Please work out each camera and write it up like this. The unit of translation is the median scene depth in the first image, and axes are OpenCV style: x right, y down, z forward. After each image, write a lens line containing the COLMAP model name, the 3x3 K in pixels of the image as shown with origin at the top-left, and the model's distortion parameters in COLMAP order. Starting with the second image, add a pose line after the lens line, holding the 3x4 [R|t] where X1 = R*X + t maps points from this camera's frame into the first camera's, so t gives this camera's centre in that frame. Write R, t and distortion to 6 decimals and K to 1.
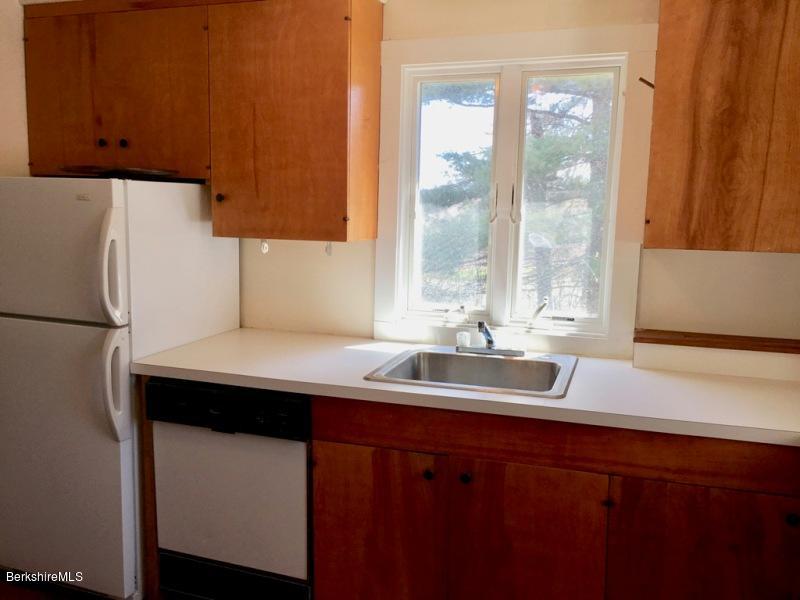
lens RADIAL K [[688.9, 0, 397.4], [0, 688.9, 302.7], [0, 0, 1]] dist [0.063372, -0.066822]
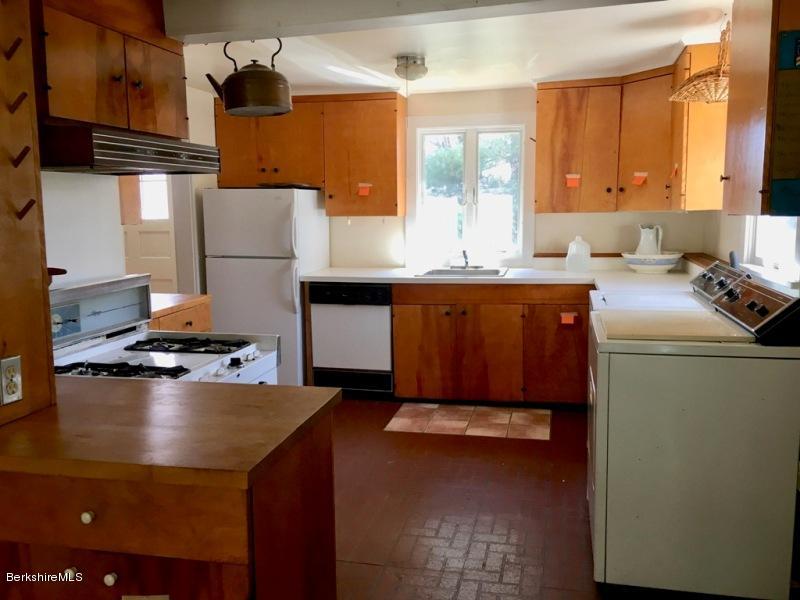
lens RADIAL K [[688.9, 0, 402.3], [0, 688.9, 297.6], [0, 0, 1]] dist [0.063372, -0.066822]
pose [[0.993321, -0.041137, 0.107806, -0.312576], [0.041991, 0.999102, -0.005659, 0.180662], [-0.107476, 0.010148, 0.994156, -1.132729]]
